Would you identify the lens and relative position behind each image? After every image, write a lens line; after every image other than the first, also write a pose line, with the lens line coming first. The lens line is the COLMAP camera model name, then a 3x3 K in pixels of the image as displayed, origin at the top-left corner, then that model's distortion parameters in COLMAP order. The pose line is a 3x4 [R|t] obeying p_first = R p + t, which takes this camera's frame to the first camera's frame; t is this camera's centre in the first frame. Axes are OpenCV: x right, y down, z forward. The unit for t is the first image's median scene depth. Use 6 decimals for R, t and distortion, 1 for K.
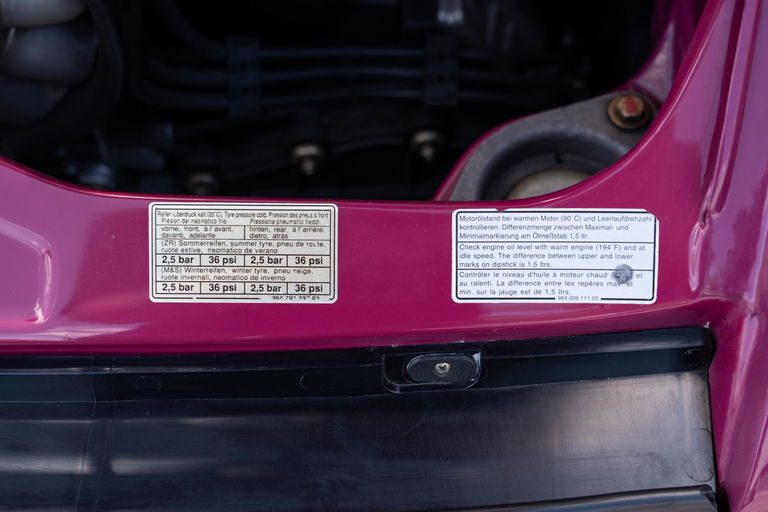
lens RADIAL K [[1115.5, 0, 384.0], [0, 1115.5, 256.0], [0, 0, 1]] dist [-0.003217, -0.007129]
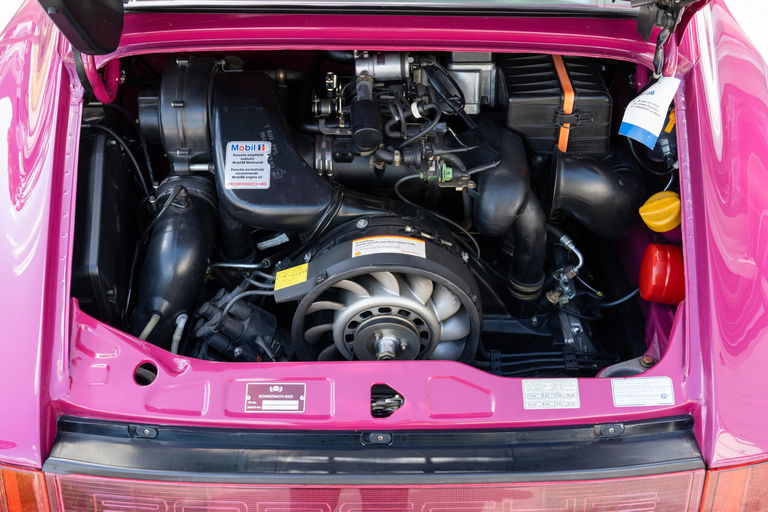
lens RADIAL K [[807.2, 0, 384.0], [0, 807.2, 256.0], [0, 0, 1]] dist [-0.000919, 0.007179]
pose [[0.999337, -0.021469, 0.029399, -0.691755], [0.031348, 0.918089, -0.395132, 0.563006], [-0.018508, 0.395792, 0.918154, -1.394438]]
